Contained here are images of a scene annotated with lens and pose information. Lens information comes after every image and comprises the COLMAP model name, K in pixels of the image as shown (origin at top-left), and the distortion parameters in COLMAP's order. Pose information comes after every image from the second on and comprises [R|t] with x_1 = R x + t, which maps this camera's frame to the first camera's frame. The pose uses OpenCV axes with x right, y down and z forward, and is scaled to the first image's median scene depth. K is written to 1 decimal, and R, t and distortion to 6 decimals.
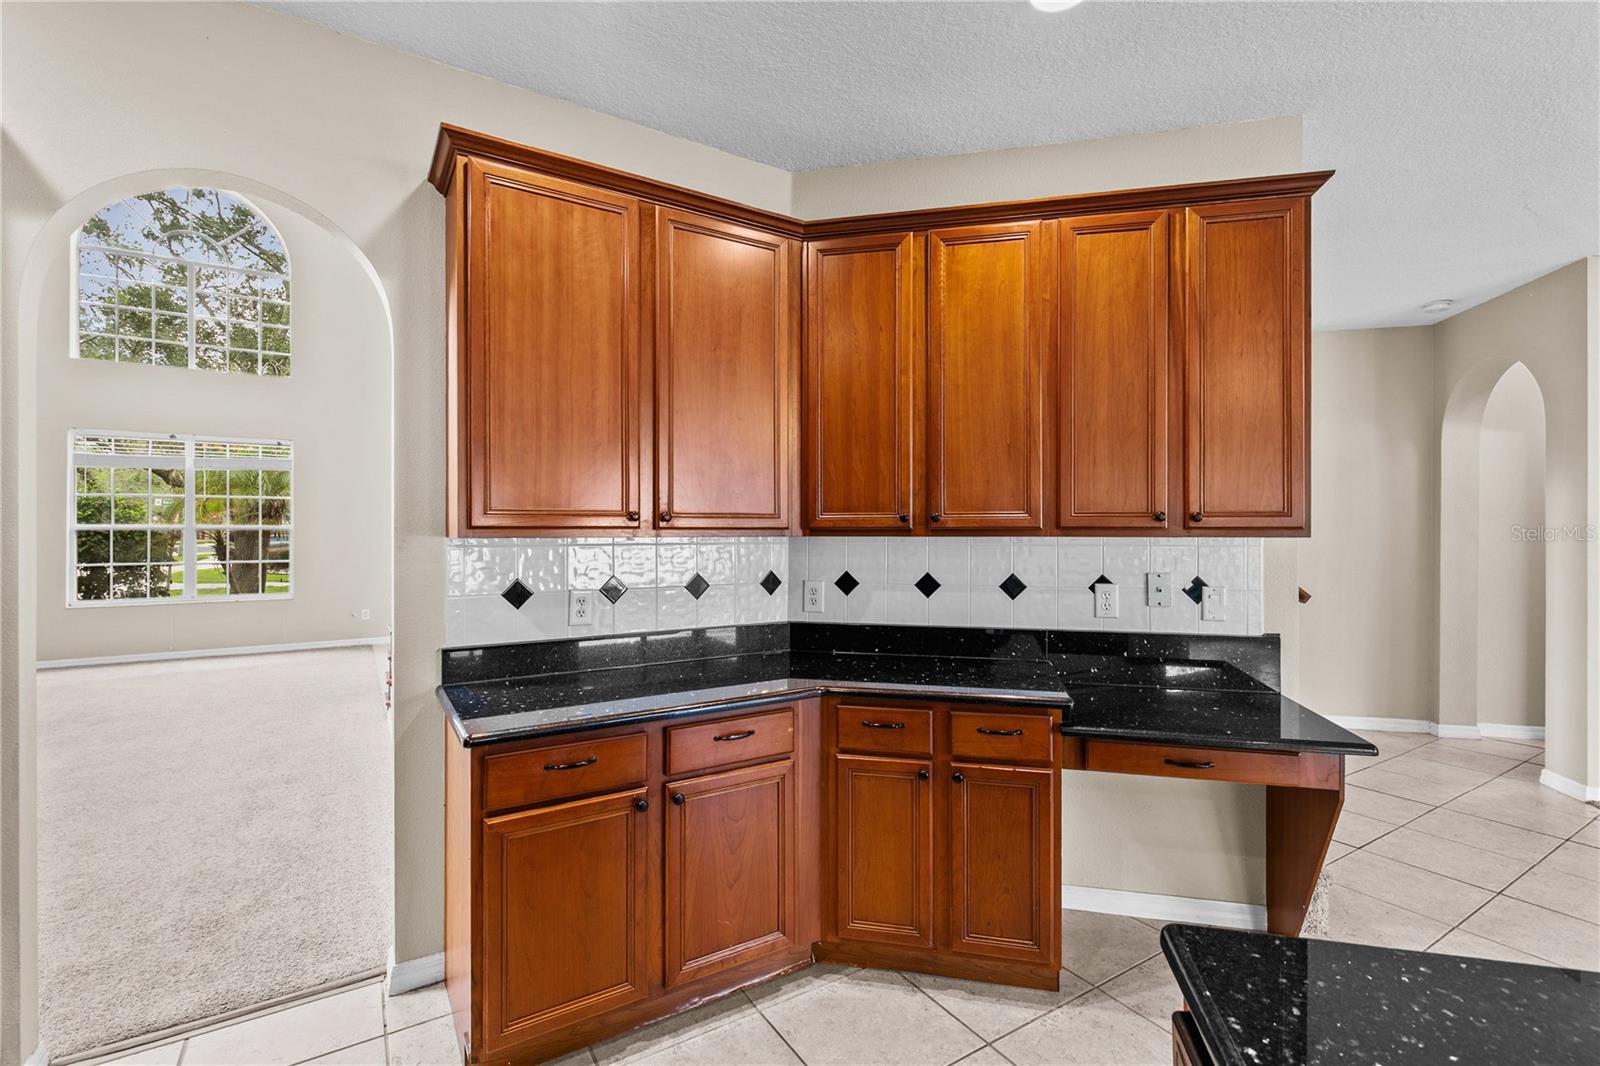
lens RADIAL K [[715.4, 0, 811.0], [0, 715.4, 532.4], [0, 0, 1]] dist [0.003381, -0.000558]
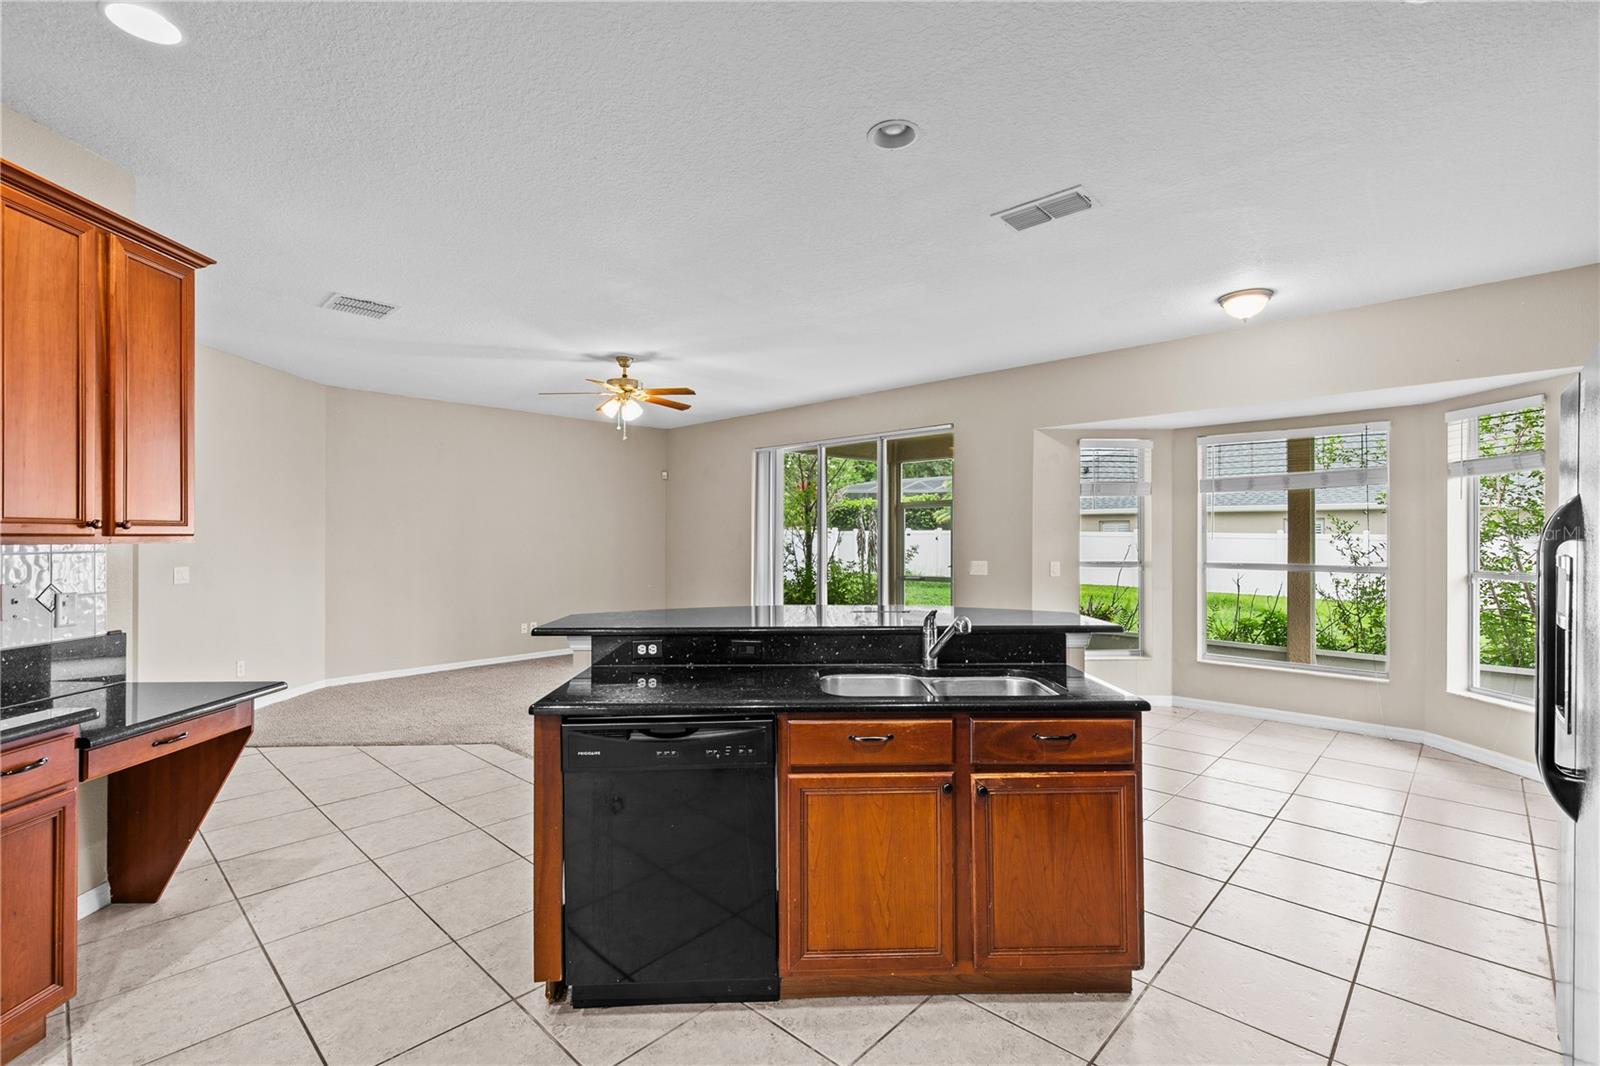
lens RADIAL K [[715.4, 0, 811.0], [0, 715.4, 532.4], [0, 0, 1]] dist [0.003381, -0.000558]
pose [[-0.245653, 0.002022, 0.969356, -0.766609], [0.003903, 0.999992, -0.001096, -0.004291], [-0.969350, 0.003515, -0.245659, 0.257955]]
